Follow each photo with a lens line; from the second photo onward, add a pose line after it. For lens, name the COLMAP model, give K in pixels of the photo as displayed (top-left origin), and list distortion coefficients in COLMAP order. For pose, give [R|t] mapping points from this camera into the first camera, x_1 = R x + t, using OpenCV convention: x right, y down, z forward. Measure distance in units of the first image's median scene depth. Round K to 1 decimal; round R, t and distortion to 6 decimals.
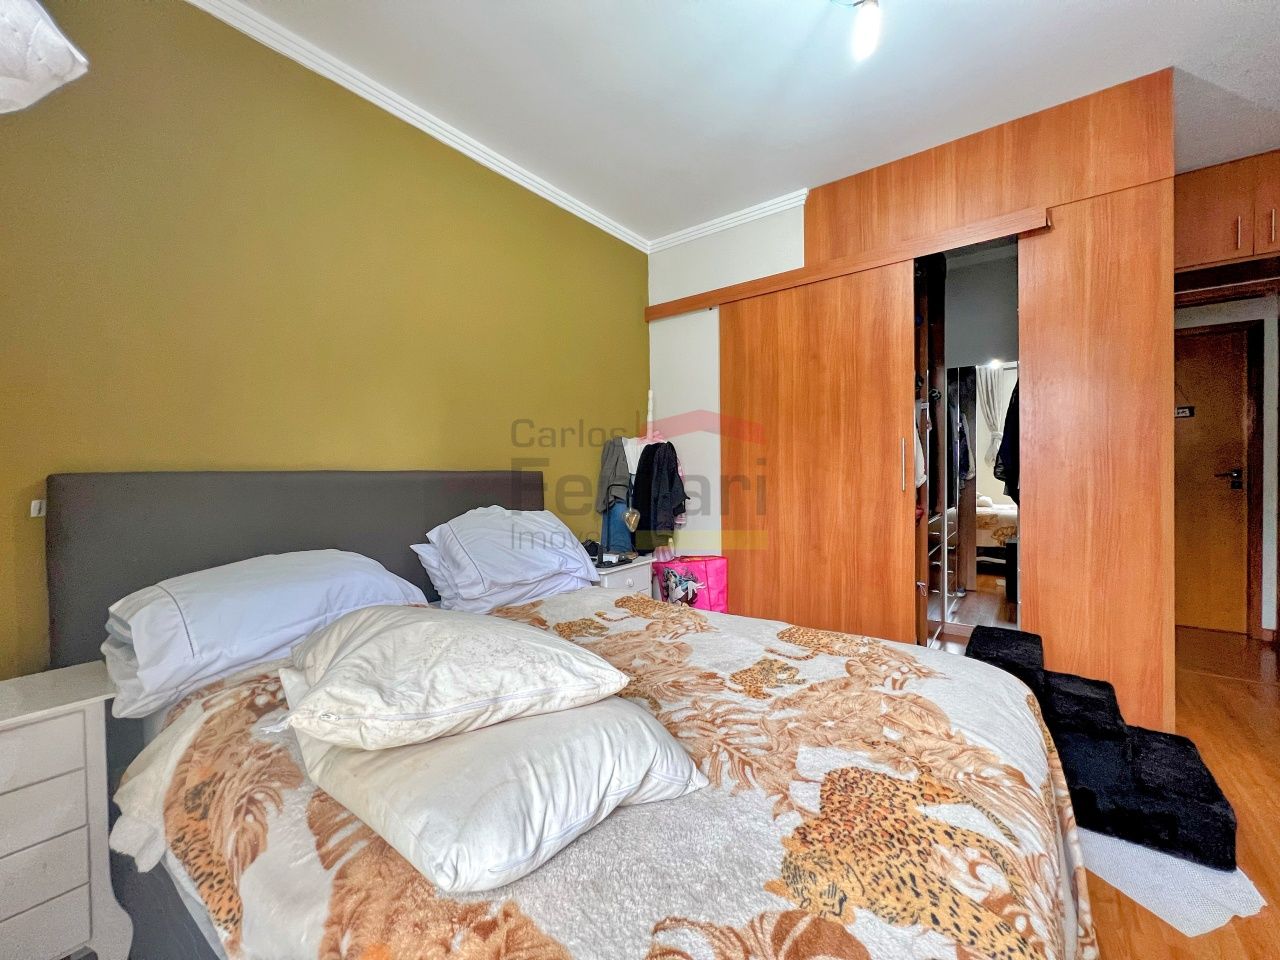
lens RADIAL K [[512.6, 0, 636.5], [0, 512.6, 477.2], [0, 0, 1]] dist [-0.001571, 0.000510]
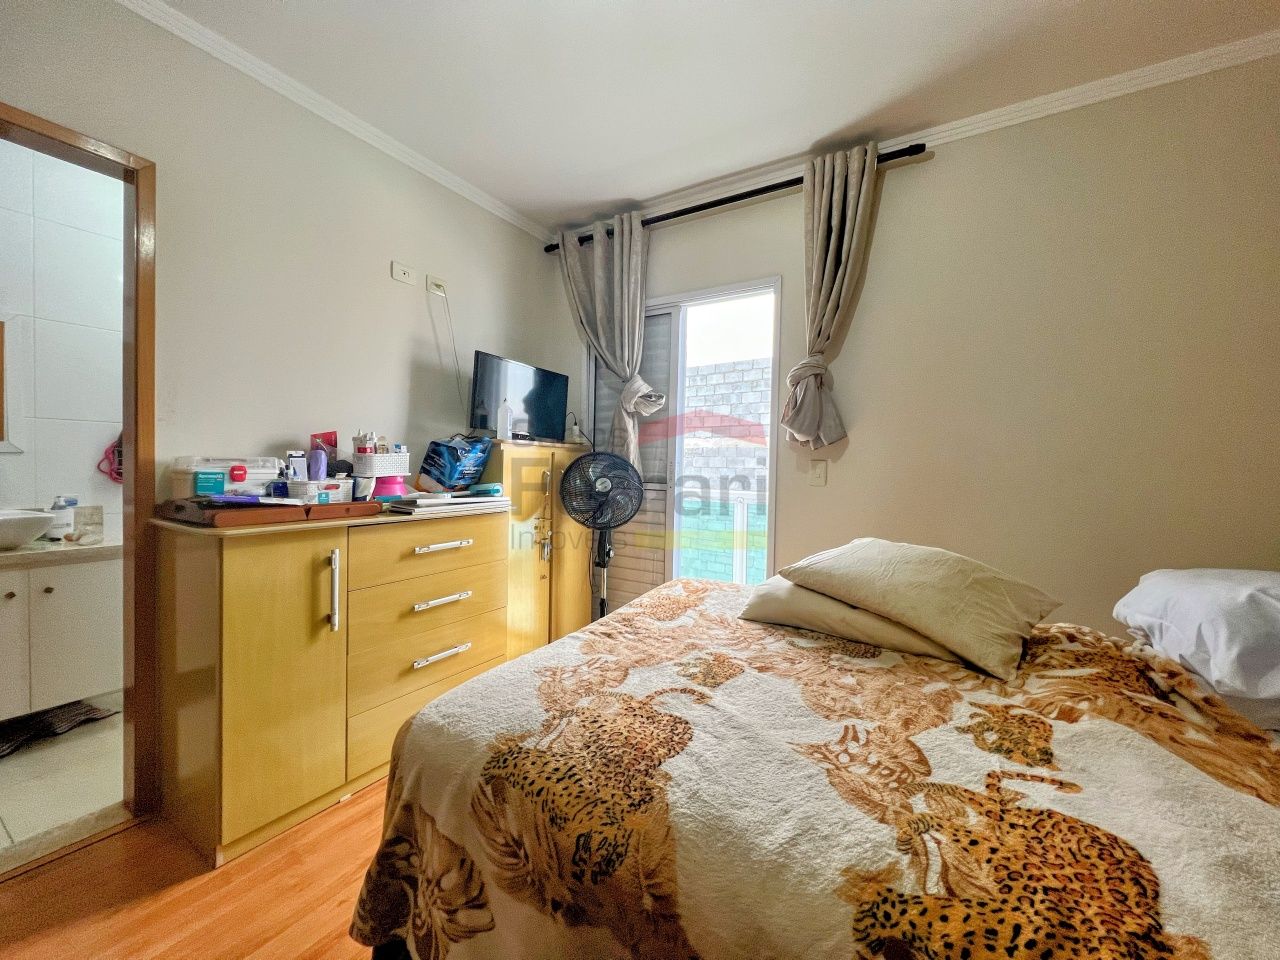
lens RADIAL K [[512.6, 0, 636.5], [0, 512.6, 477.2], [0, 0, 1]] dist [-0.001571, 0.000510]
pose [[-0.994232, -0.006168, -0.107077, 0.474151], [-0.010614, 0.999102, 0.041007, -0.030471], [0.106728, 0.041907, -0.993405, 1.843016]]
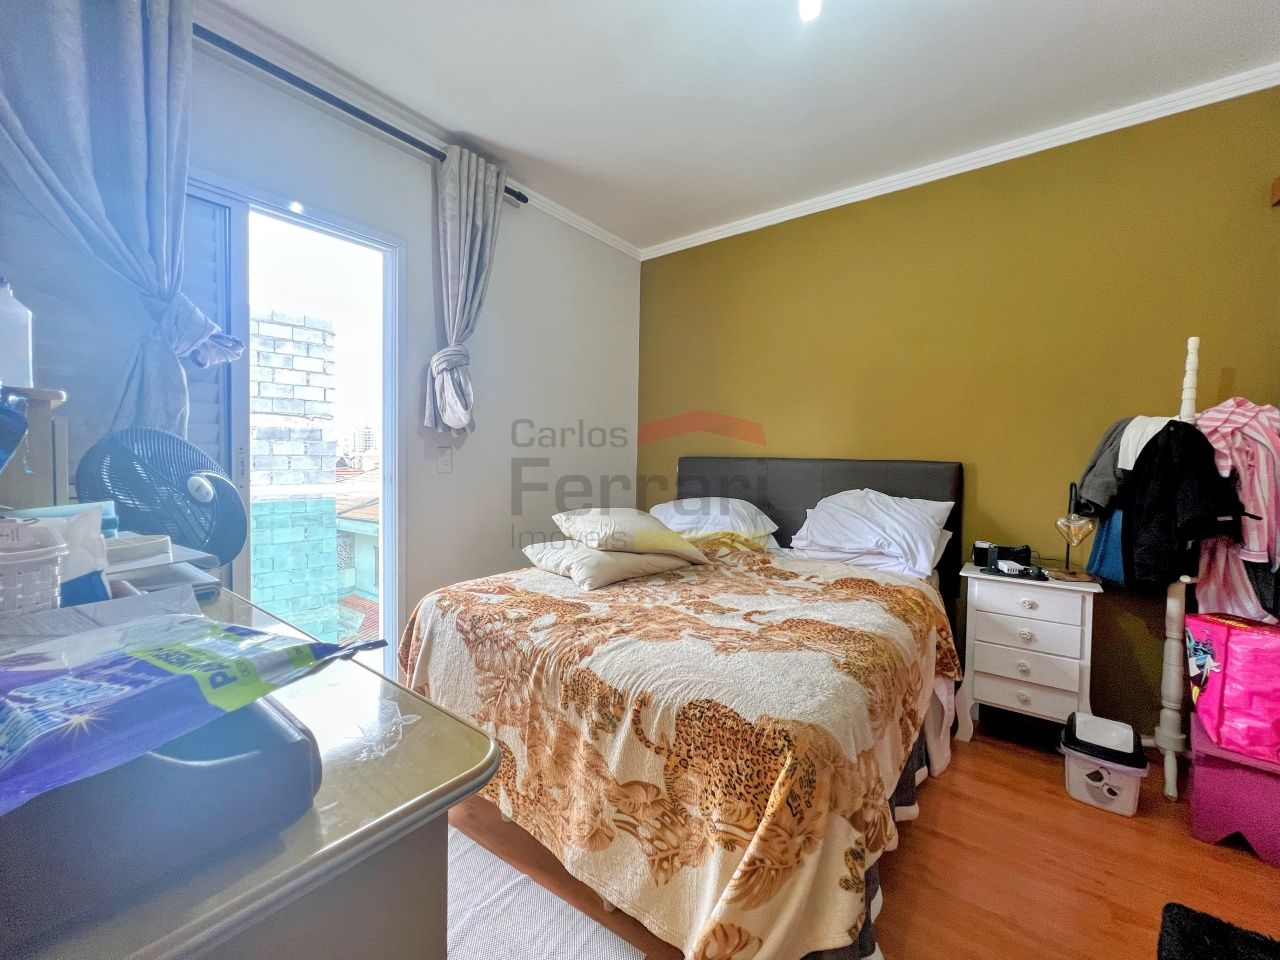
lens RADIAL K [[514.0, 0, 638.0], [0, 514.0, 476.1], [0, 0, 1]] dist [-0.000054, 0.000000]
pose [[0.000900, 0.045963, -0.998943, 1.513294], [-0.028540, 0.998537, 0.045919, -0.023781], [0.999592, 0.028469, 0.002211, 0.747127]]
